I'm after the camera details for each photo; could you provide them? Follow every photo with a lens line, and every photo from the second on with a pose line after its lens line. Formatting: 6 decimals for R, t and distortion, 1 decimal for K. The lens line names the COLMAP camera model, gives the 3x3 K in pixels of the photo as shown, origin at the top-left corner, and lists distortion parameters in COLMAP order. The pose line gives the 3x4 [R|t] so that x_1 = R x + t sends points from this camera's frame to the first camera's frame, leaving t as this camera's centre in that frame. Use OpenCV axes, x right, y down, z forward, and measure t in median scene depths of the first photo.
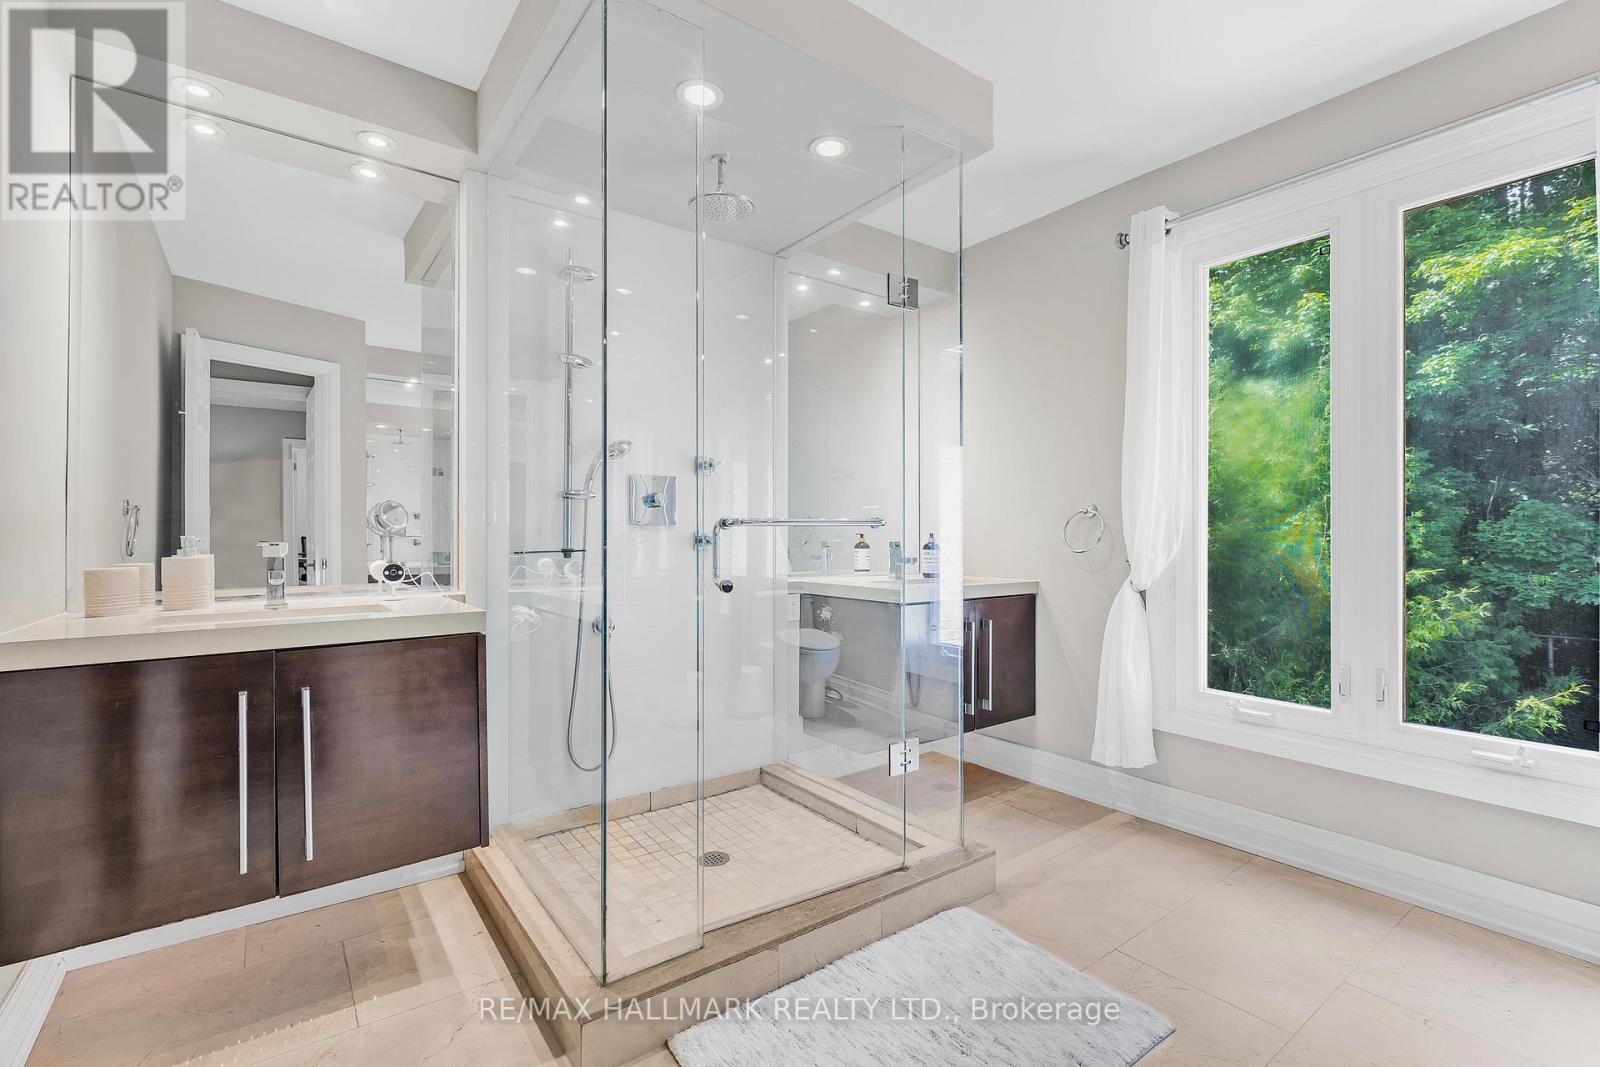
lens RADIAL K [[726.4, 0, 798.3], [0, 726.4, 534.5], [0, 0, 1]] dist [-0.000918, 0.000132]
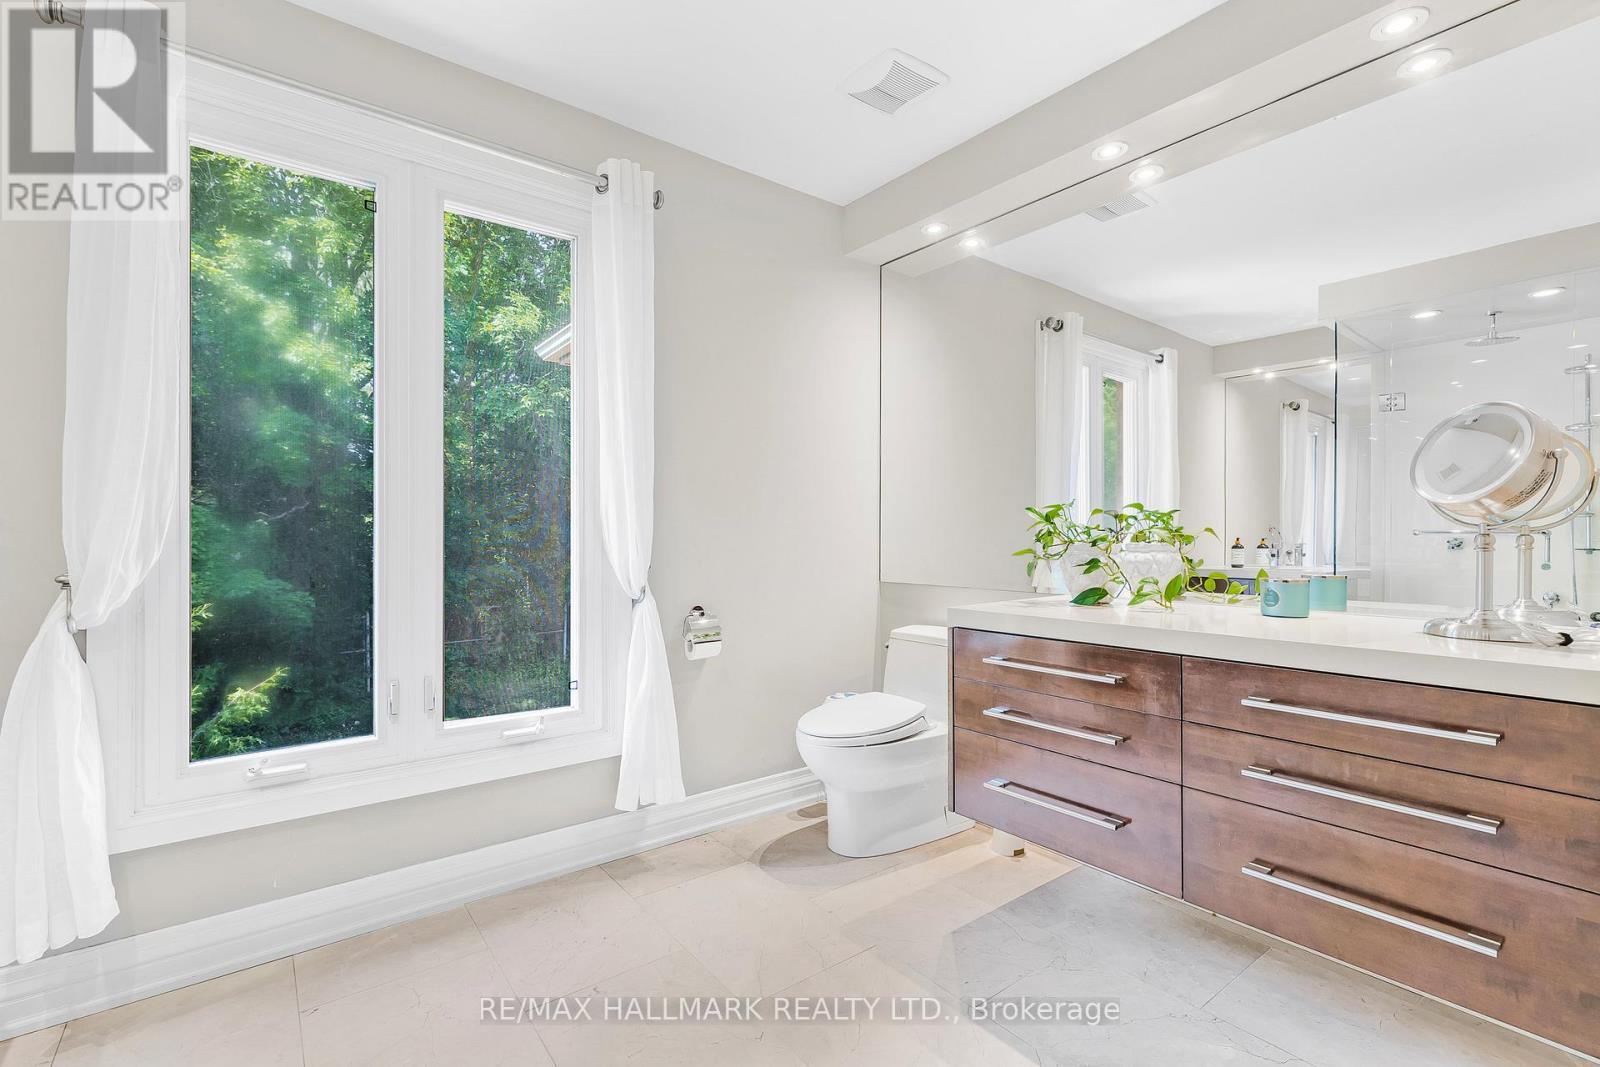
lens RADIAL K [[726.4, 0, 796.7], [0, 726.4, 531.9], [0, 0, 1]] dist [-0.000918, 0.000132]
pose [[-0.022557, 0.003027, 0.999741, -0.129383], [0.001458, 0.999994, -0.002995, 0.000995], [-0.999744, 0.001390, -0.022561, 0.442519]]
